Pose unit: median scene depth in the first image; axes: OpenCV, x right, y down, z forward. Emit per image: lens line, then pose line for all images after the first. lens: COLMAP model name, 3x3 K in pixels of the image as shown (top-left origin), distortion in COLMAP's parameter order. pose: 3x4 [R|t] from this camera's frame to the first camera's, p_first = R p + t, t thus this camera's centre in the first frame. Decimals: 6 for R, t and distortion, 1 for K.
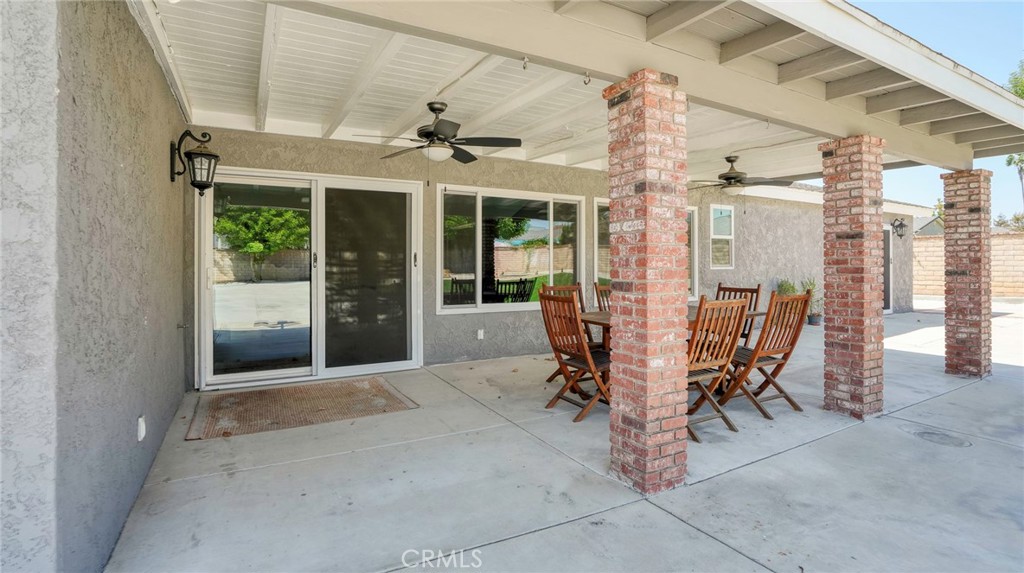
lens RADIAL K [[466.9, 0, 502.9], [0, 466.9, 281.9], [0, 0, 1]] dist [-0.062359, 0.026247]
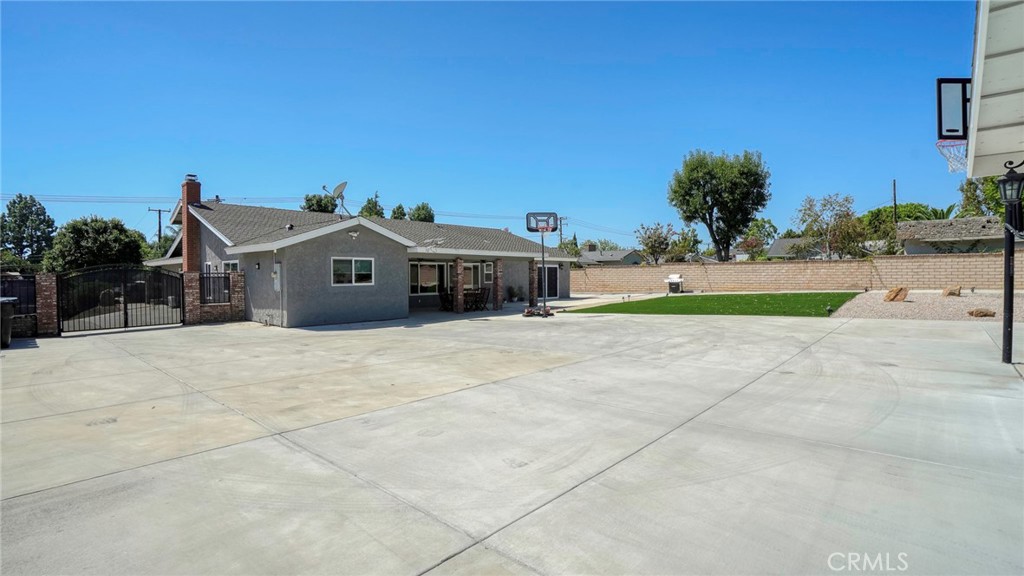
lens RADIAL K [[466.9, 0, 502.9], [0, 466.9, 283.4], [0, 0, 1]] dist [-0.062359, 0.026247]
pose [[0.944730, -0.005847, 0.327798, -0.927540], [0.010242, 0.999879, -0.011683, 0.029464], [-0.327690, 0.014395, 0.944676, -3.992236]]
